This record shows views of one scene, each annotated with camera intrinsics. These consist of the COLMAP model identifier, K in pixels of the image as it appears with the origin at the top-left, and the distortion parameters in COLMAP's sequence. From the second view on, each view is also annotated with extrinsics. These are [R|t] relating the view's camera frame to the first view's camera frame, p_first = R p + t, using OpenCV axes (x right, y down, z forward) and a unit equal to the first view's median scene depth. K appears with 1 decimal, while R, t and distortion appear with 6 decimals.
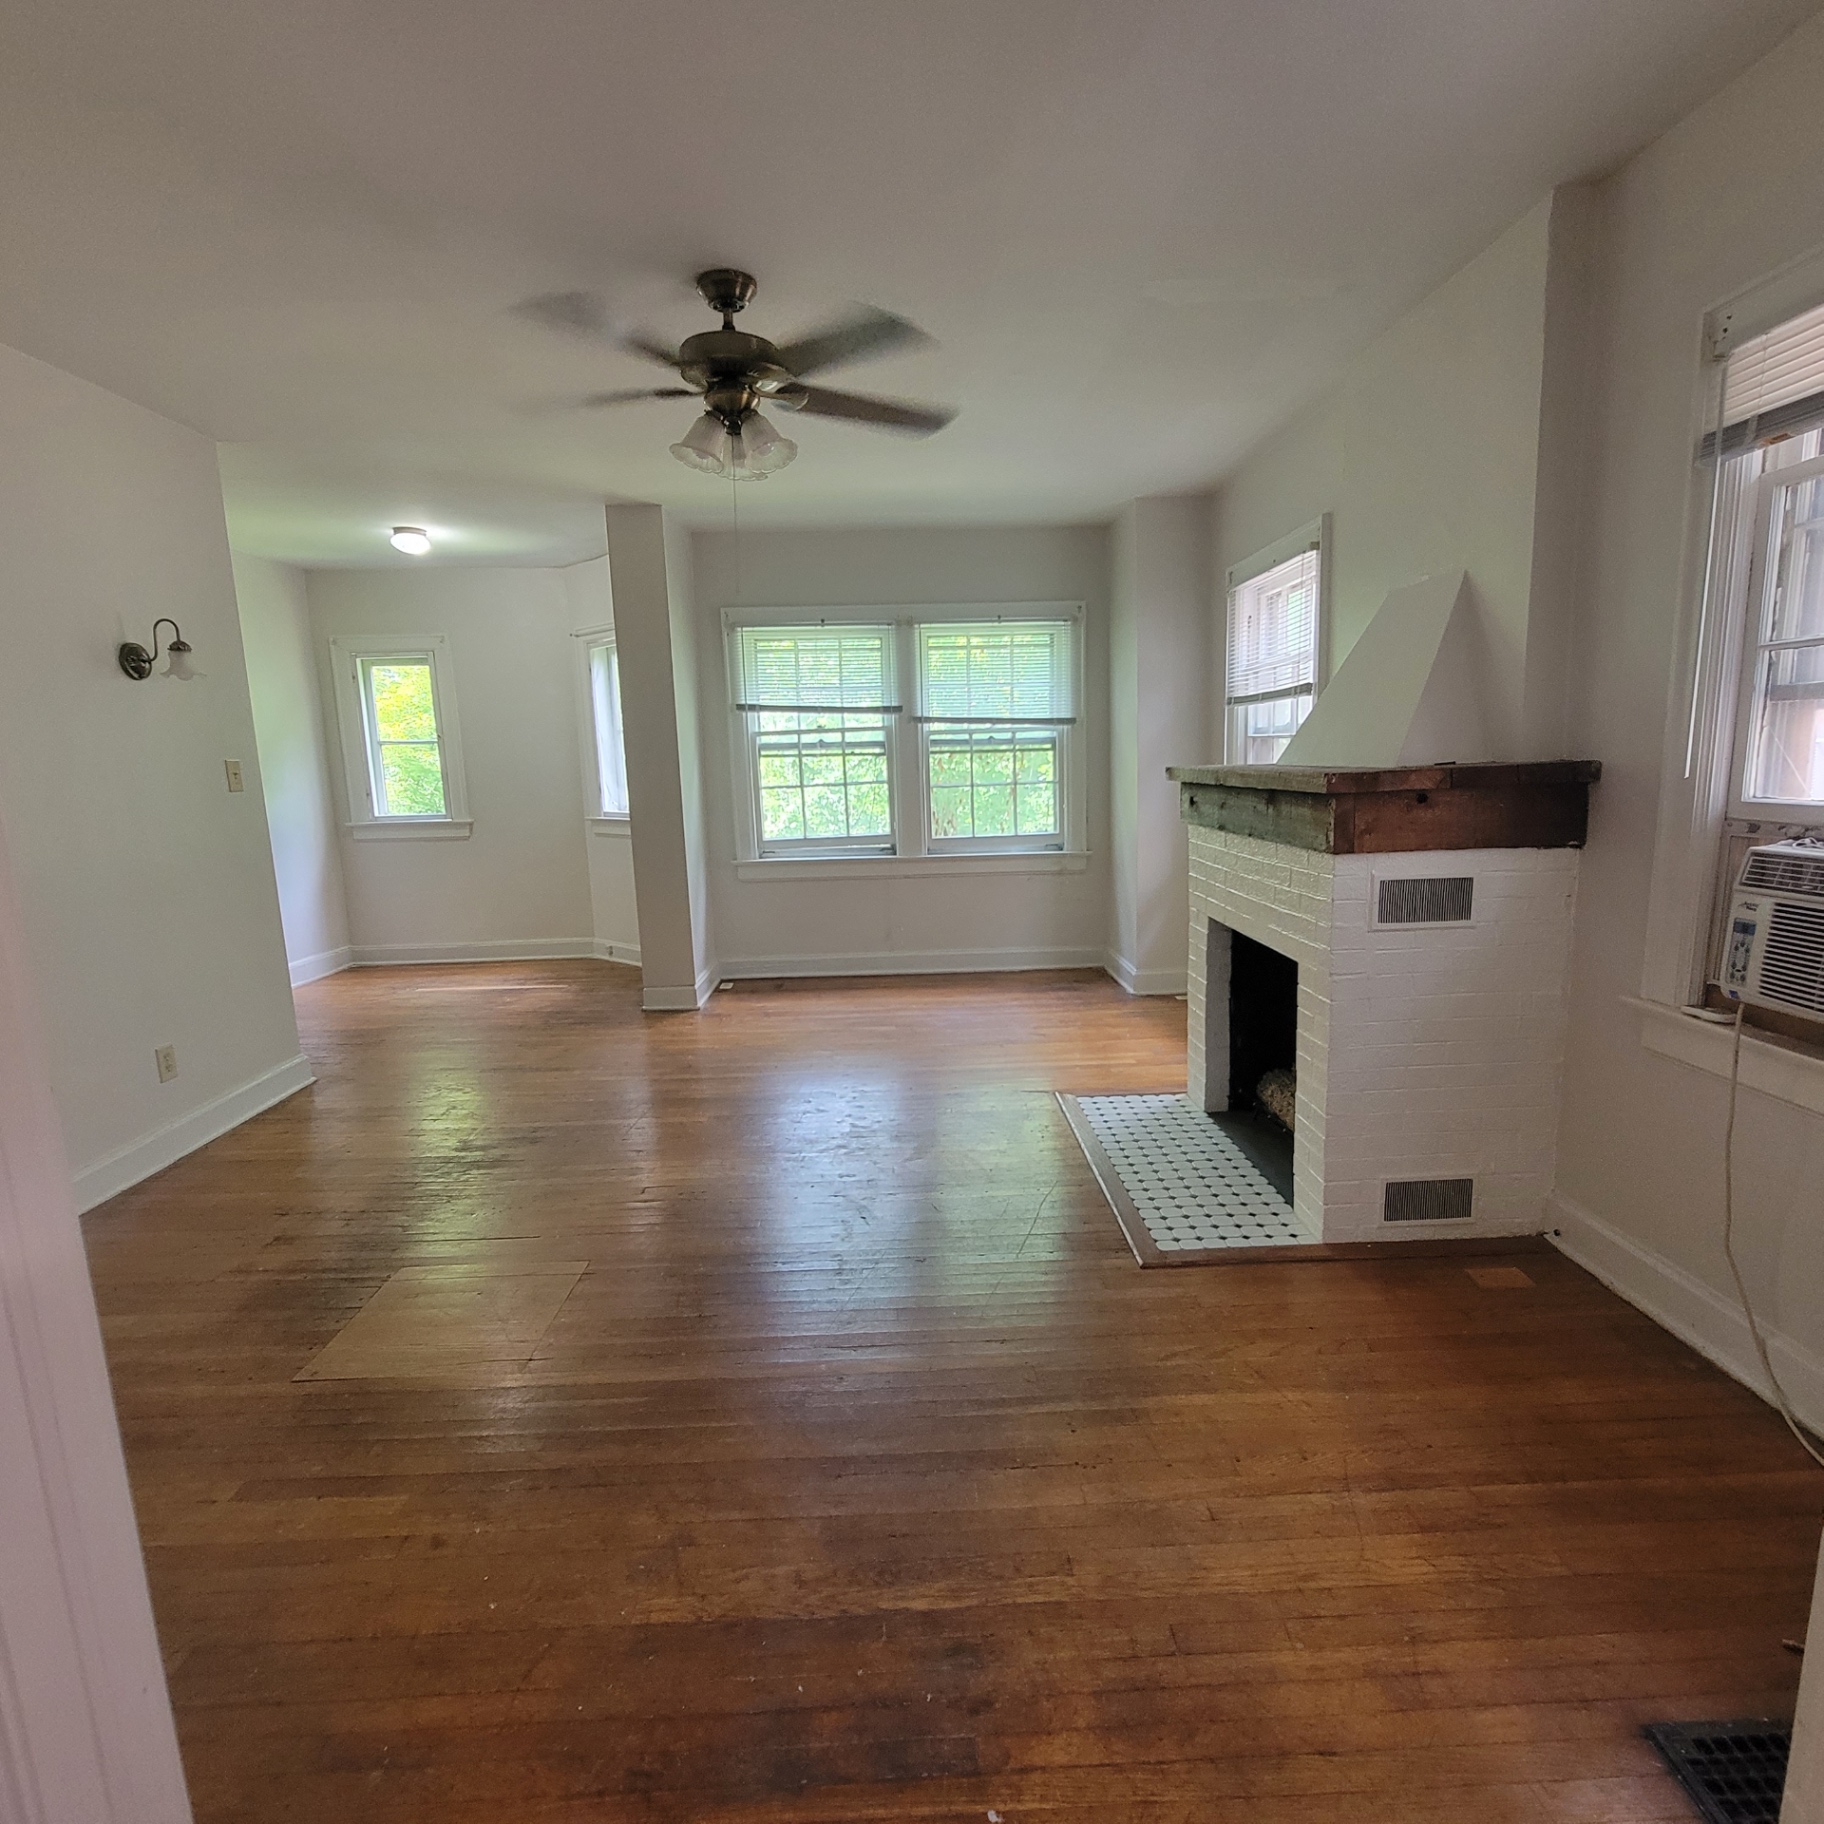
lens RADIAL K [[990.3, 0, 908.6], [0, 990.3, 917.9], [0, 0, 1]] dist [-0.004223, -0.001889]
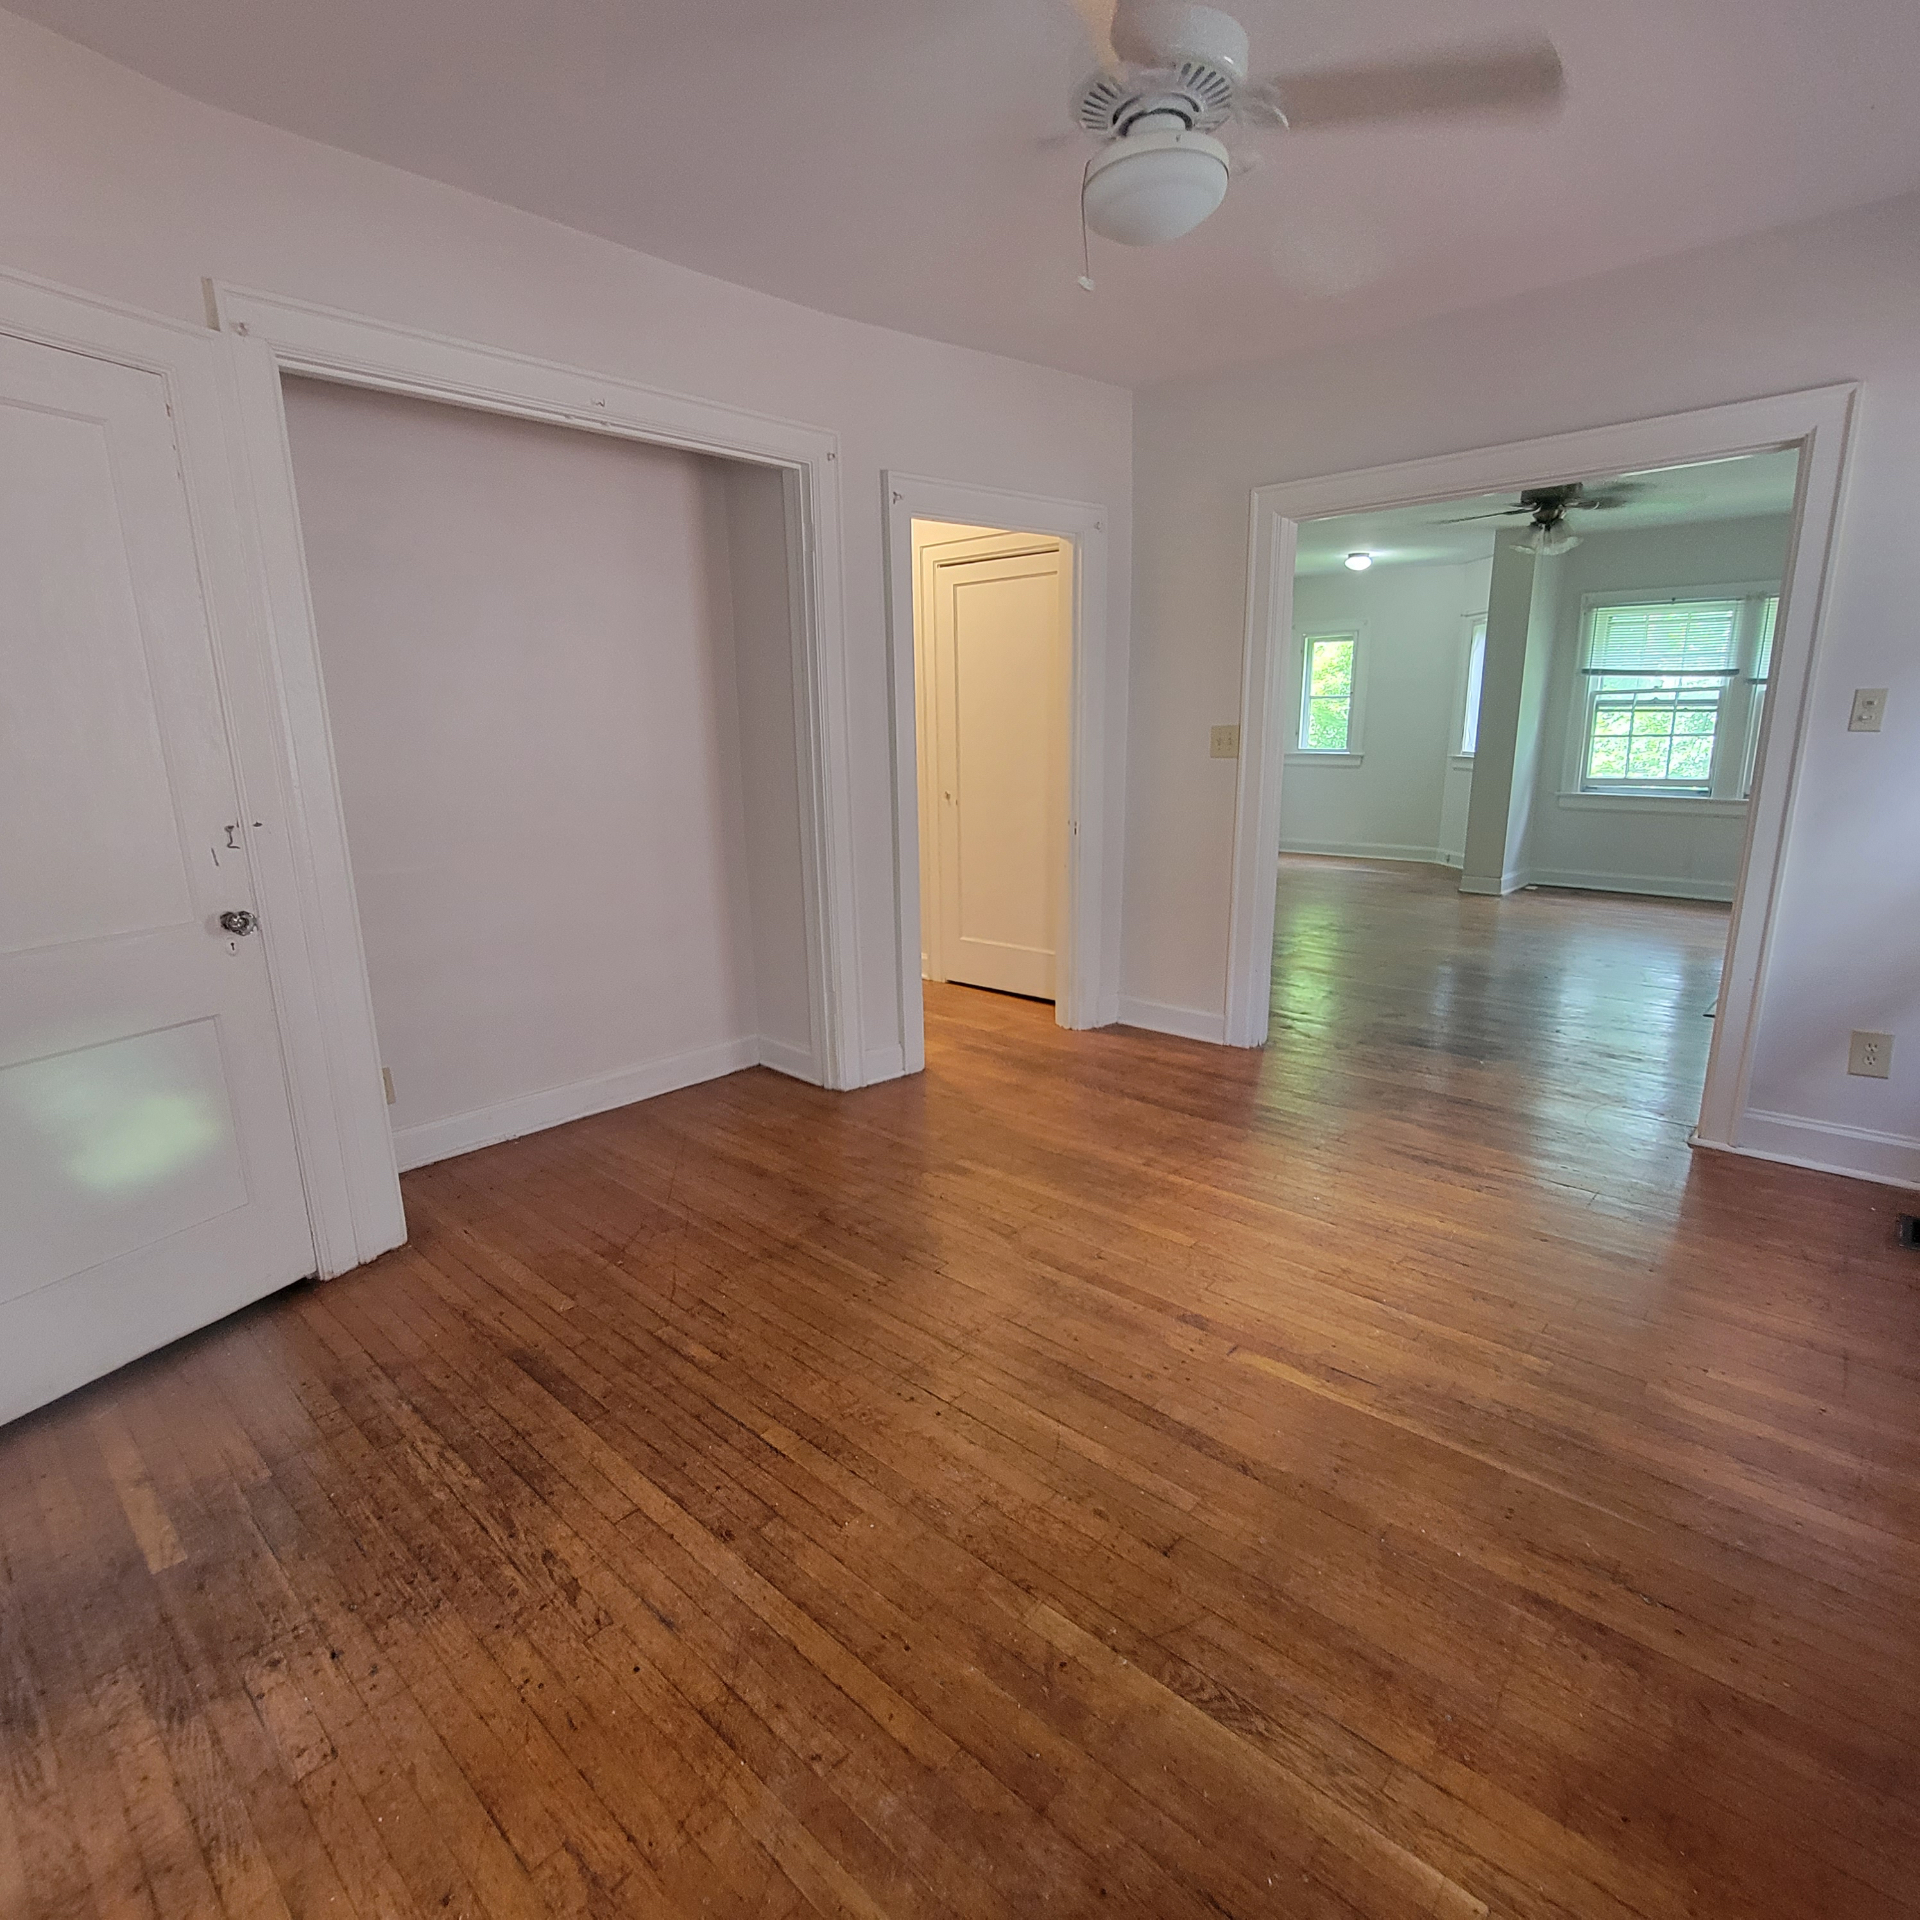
lens RADIAL K [[1042.4, 0, 956.4], [0, 1042.4, 966.2], [0, 0, 1]] dist [-0.004223, -0.001889]
pose [[0.713928, 0.182221, -0.676094, 0.227968], [-0.126658, 0.983225, 0.131252, 0.088600], [0.688669, -0.008072, 0.725031, -0.539215]]
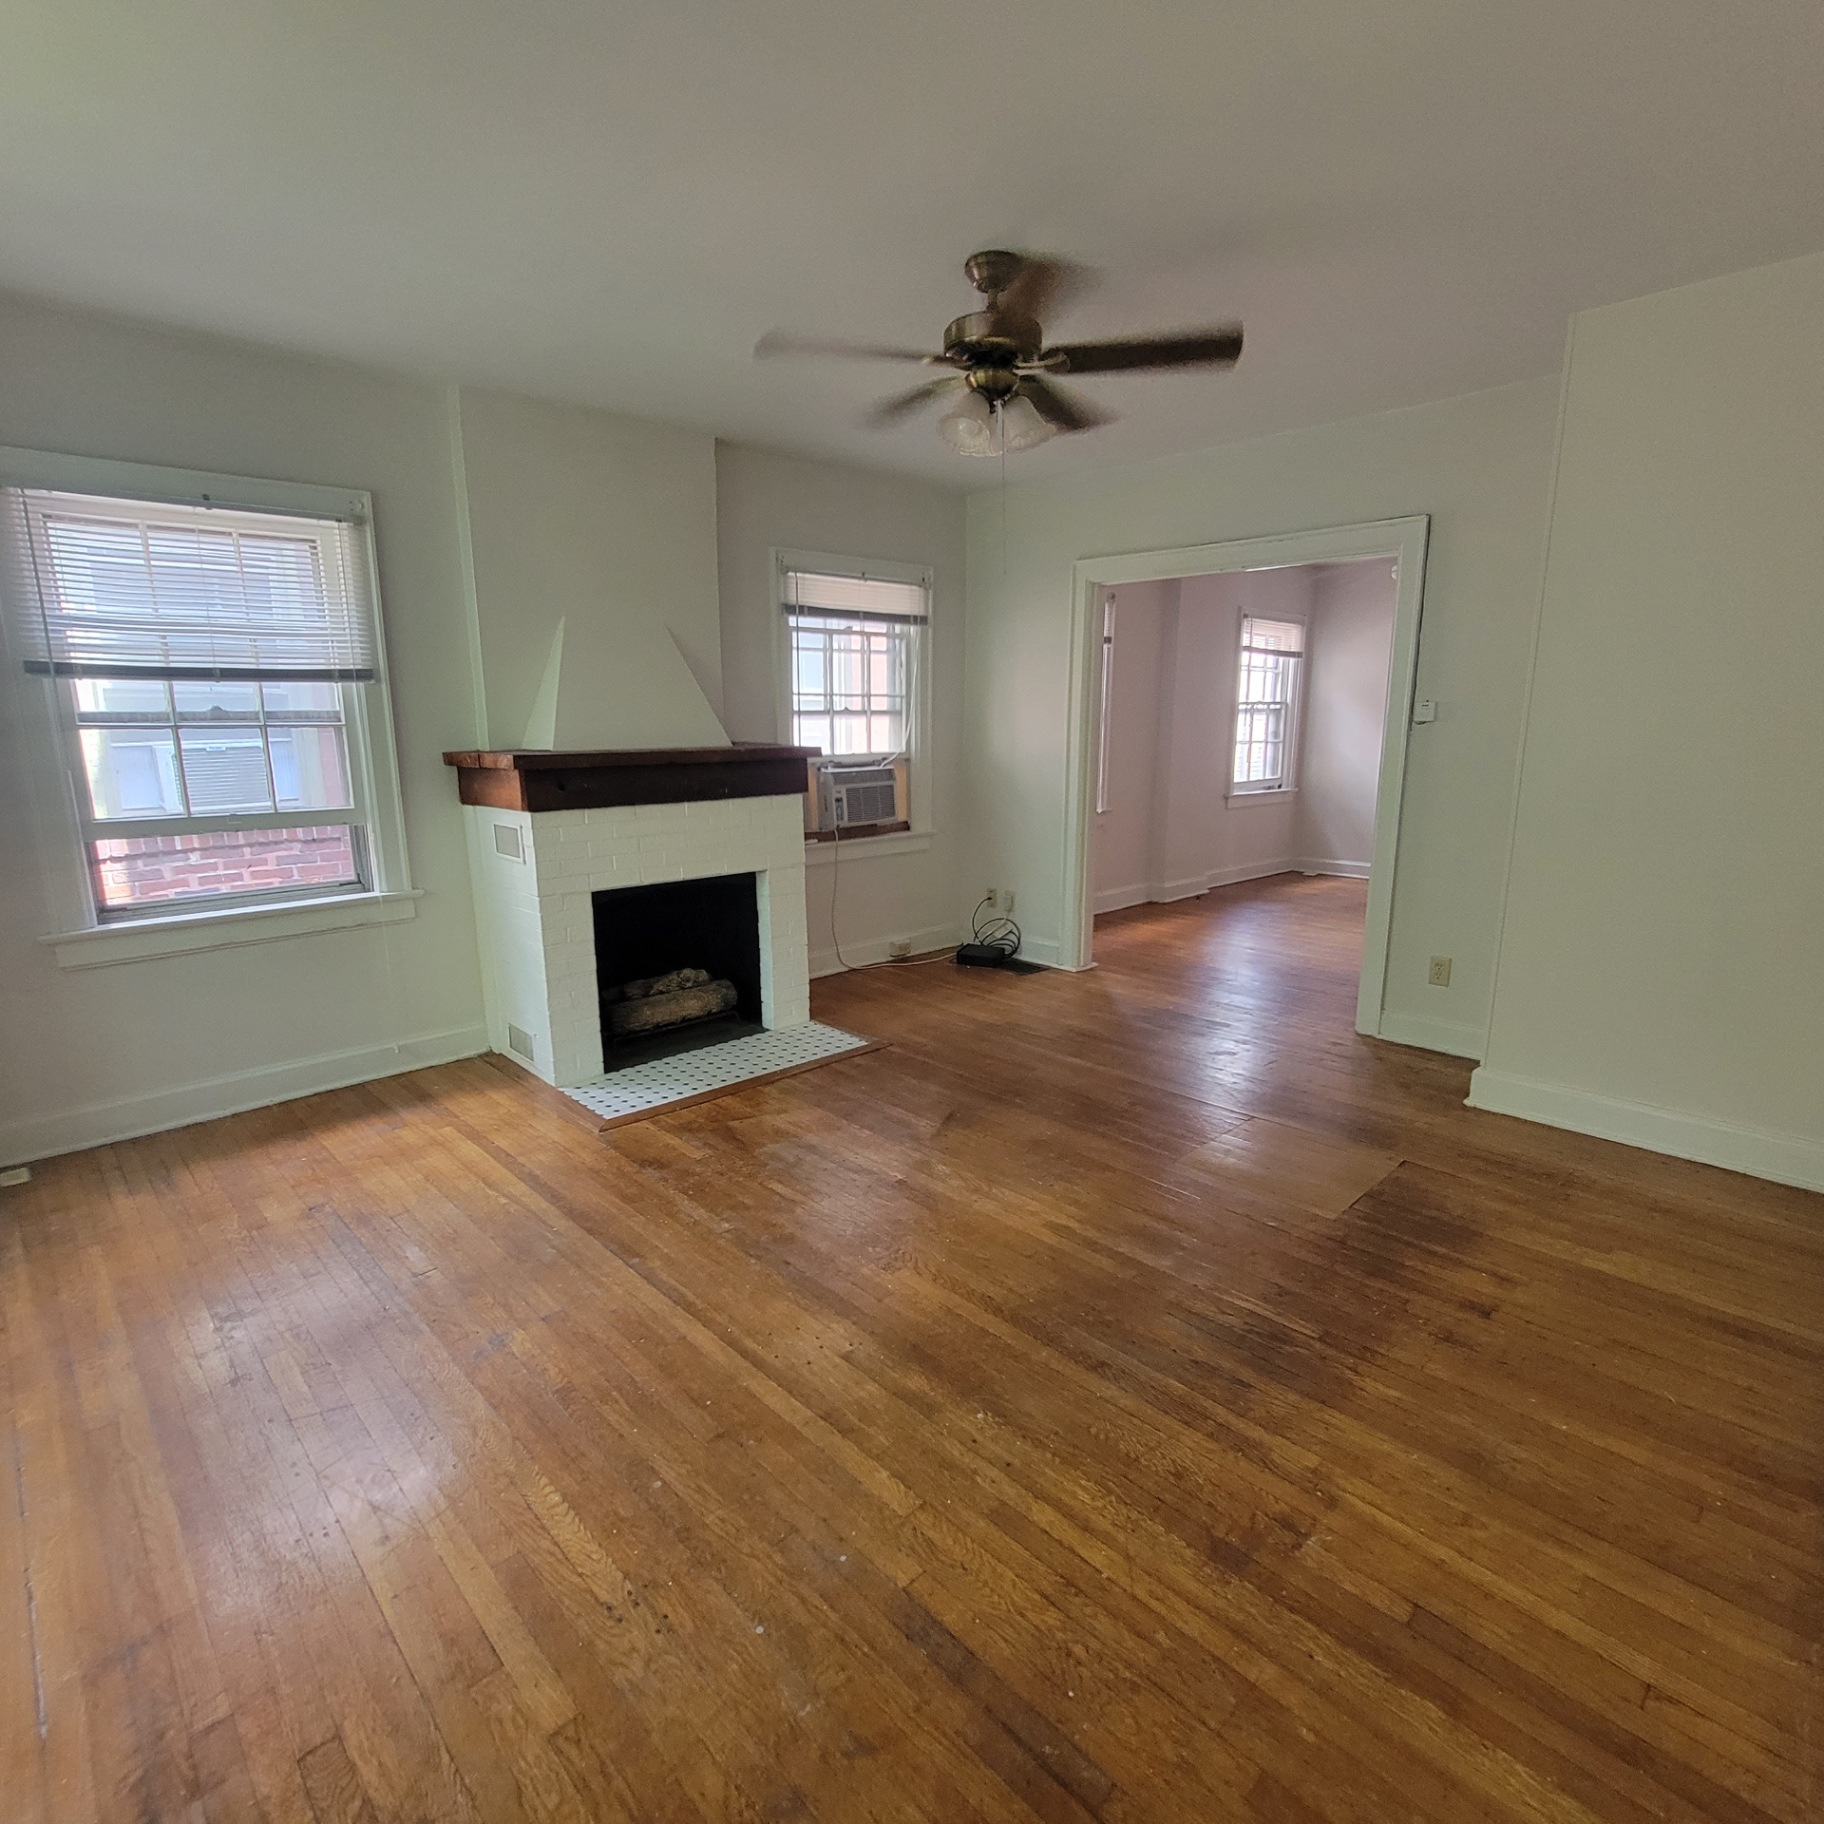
lens RADIAL K [[990.3, 0, 908.6], [0, 990.3, 917.9], [0, 0, 1]] dist [-0.004223, -0.001889]
pose [[-0.664626, -0.113627, 0.738486, -0.435794], [0.147934, 0.948792, 0.279123, -0.135521], [-0.732385, 0.294759, -0.613782, 0.858352]]
